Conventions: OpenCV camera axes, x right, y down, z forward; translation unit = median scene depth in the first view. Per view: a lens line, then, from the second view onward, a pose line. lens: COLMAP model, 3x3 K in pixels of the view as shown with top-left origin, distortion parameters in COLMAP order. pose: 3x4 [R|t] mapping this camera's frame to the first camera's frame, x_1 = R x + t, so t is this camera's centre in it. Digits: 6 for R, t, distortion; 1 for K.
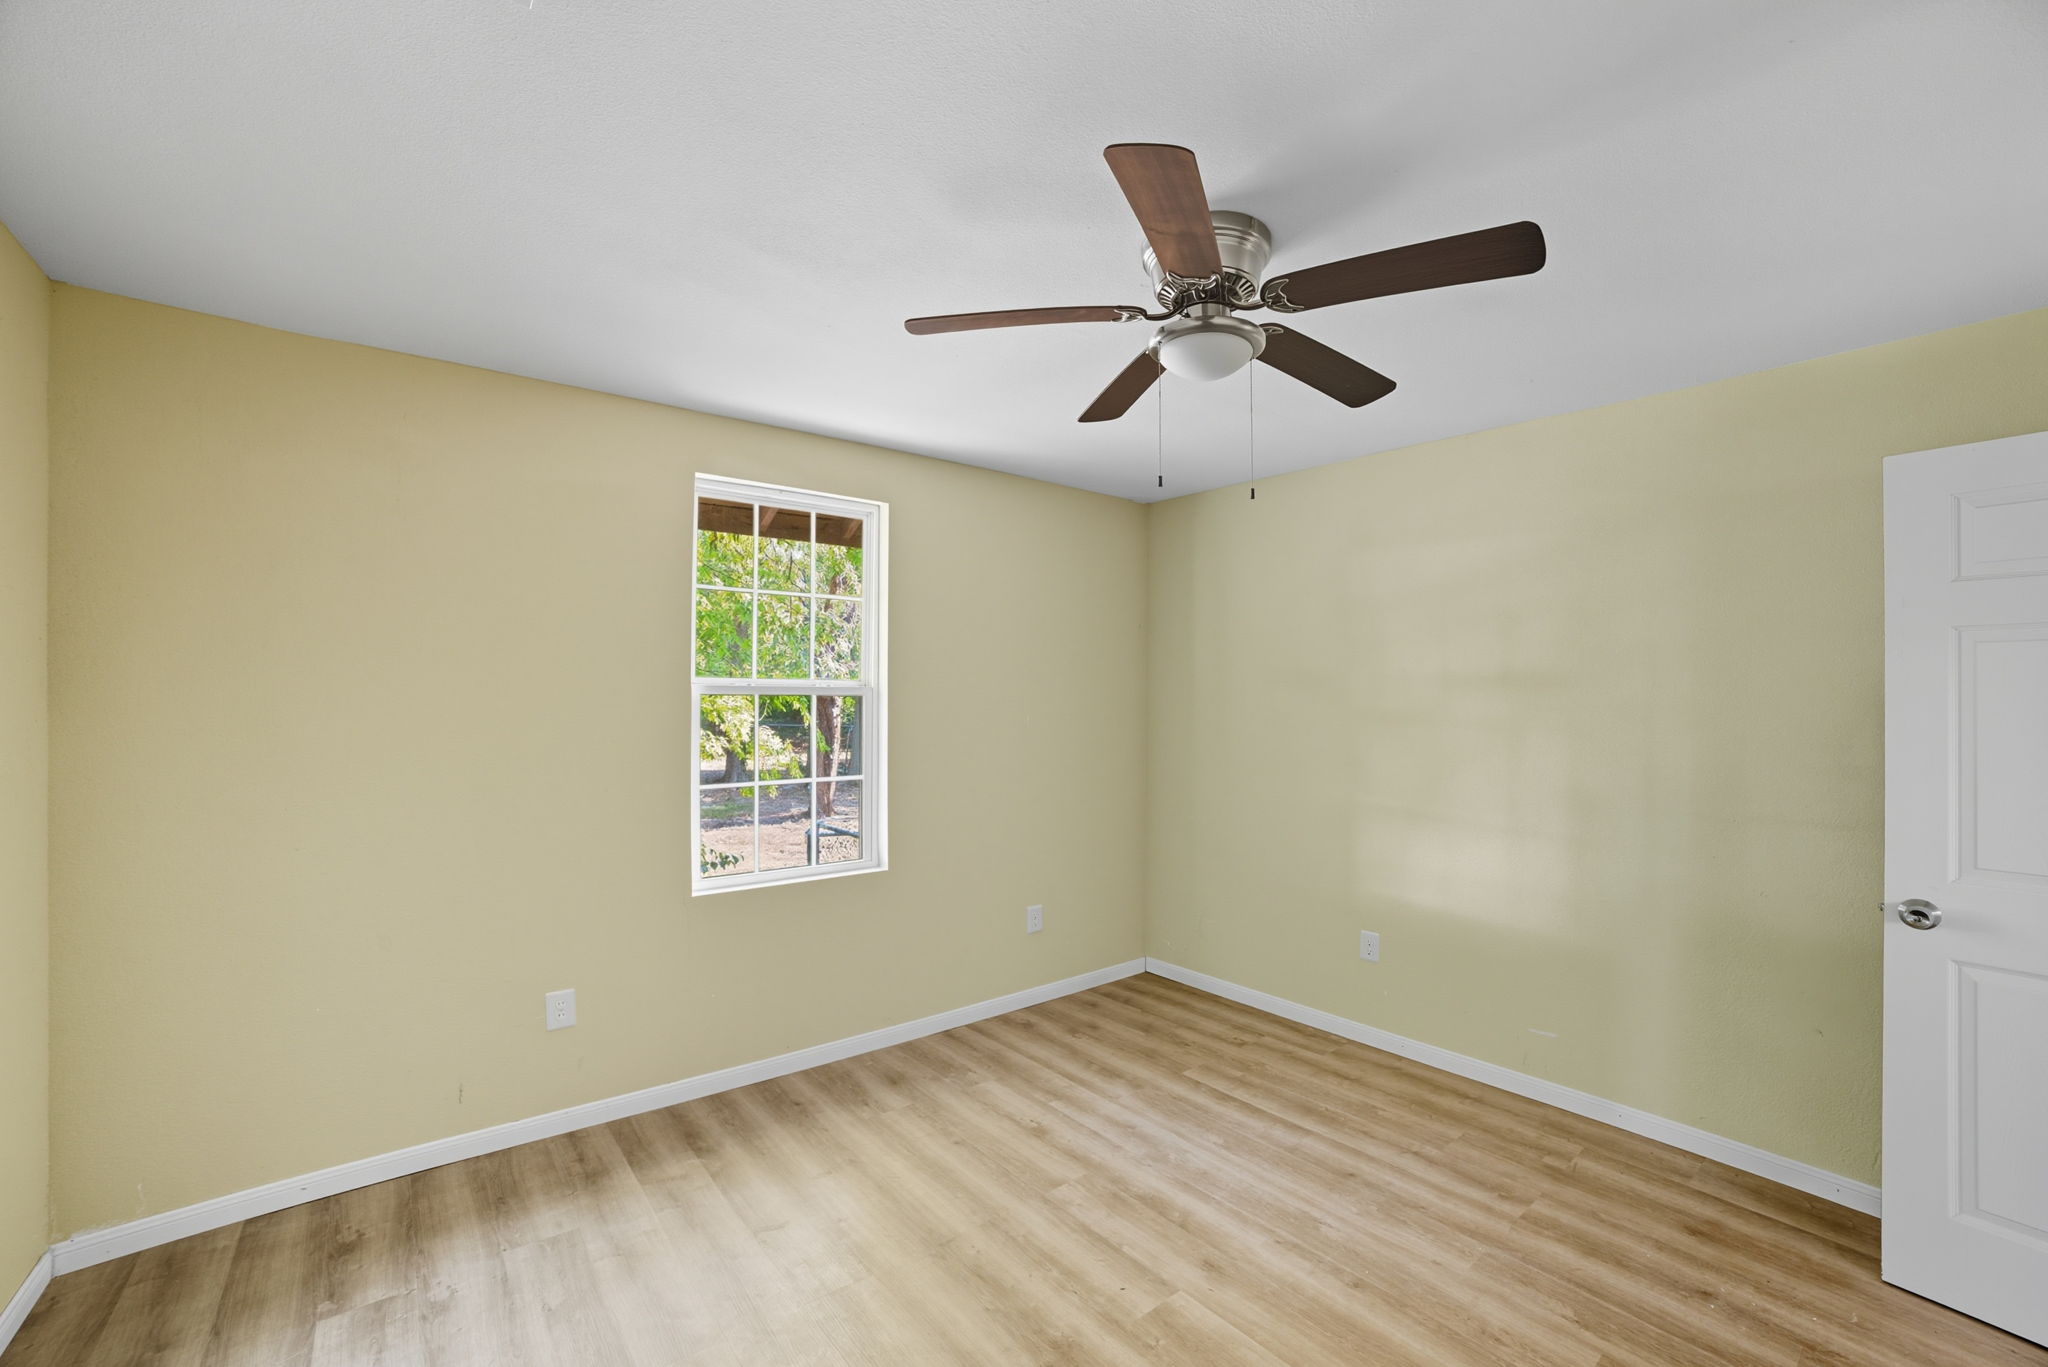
lens RADIAL K [[834.6, 0, 1024.4], [0, 834.6, 696.2], [0, 0, 1]] dist [-0.109386, 0.039020]
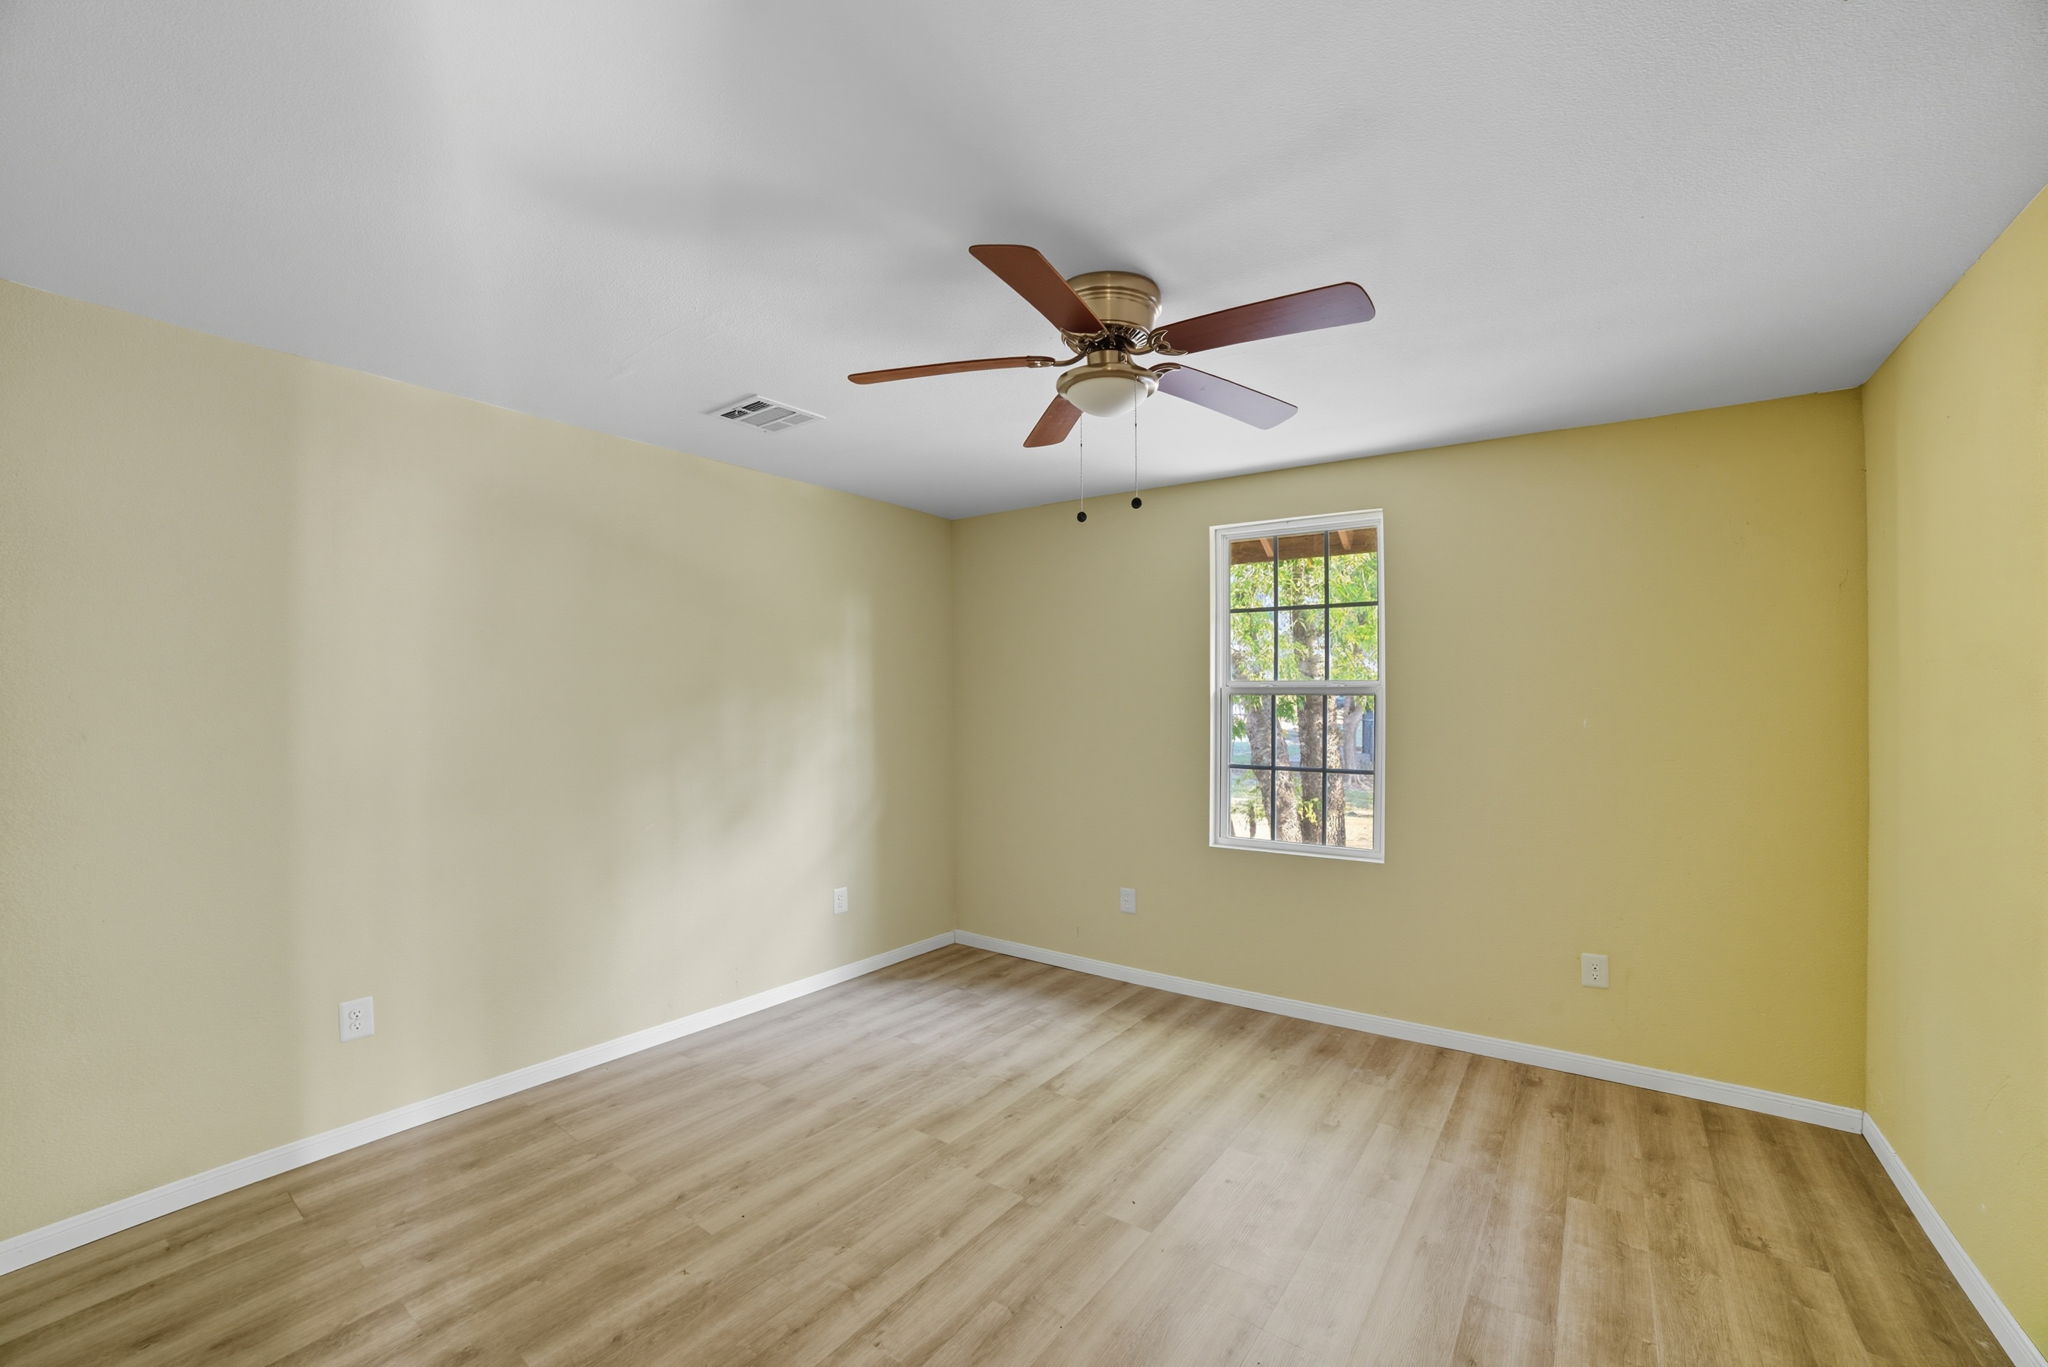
lens RADIAL K [[834.6, 0, 1024.4], [0, 834.6, 696.2], [0, 0, 1]] dist [-0.109386, 0.039020]
pose [[0.250277, -0.012535, -0.968093, 0.791566], [-0.001895, 0.999908, -0.013437, 0.027496], [0.968172, 0.005197, 0.250231, 0.370443]]
